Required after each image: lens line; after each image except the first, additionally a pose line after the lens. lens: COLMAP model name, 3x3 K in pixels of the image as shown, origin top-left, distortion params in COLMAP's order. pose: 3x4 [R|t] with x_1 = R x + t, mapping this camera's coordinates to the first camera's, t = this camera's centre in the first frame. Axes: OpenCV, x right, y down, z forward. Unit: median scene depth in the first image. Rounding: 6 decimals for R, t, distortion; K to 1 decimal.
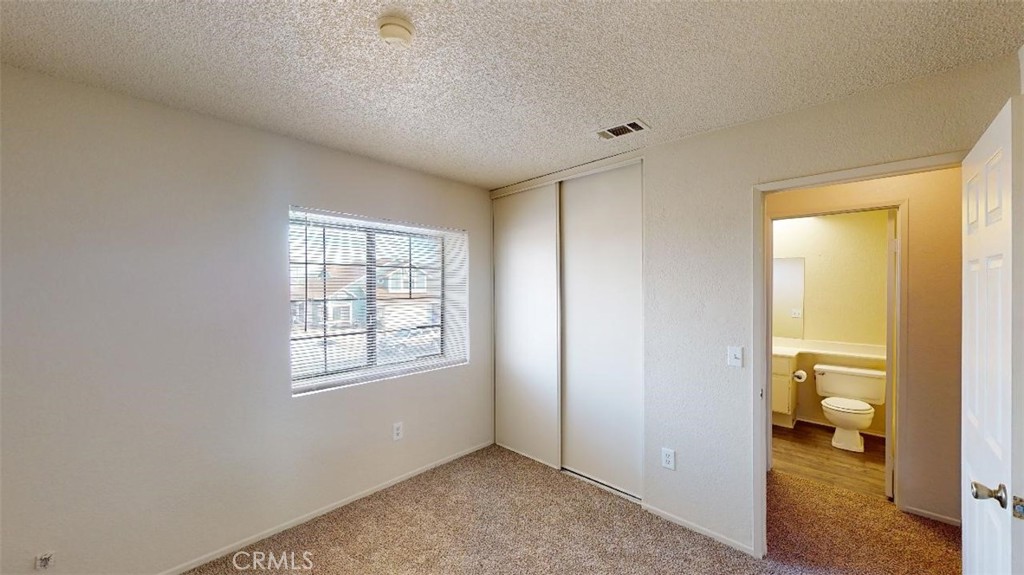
lens RADIAL K [[387.0, 0, 518.8], [0, 387.0, 290.8], [0, 0, 1]] dist [-0.000460, -0.000002]
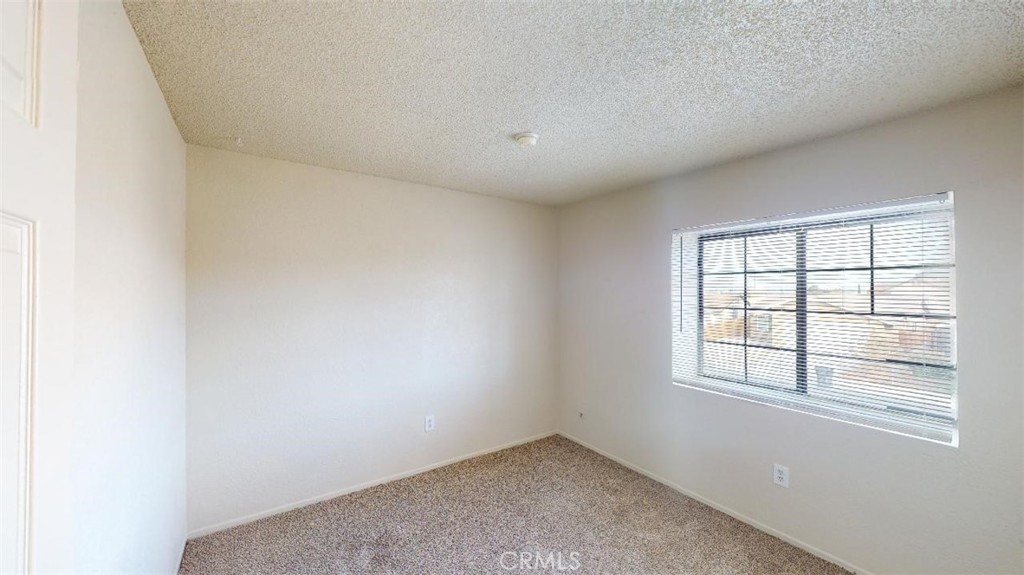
lens RADIAL K [[387.0, 0, 518.8], [0, 387.0, 290.8], [0, 0, 1]] dist [-0.000460, -0.000002]
pose [[-0.232233, -0.003416, -0.972654, 0.603461], [-0.018437, 0.999830, 0.000891, -0.012614], [0.972485, 0.018140, -0.232256, 0.653010]]
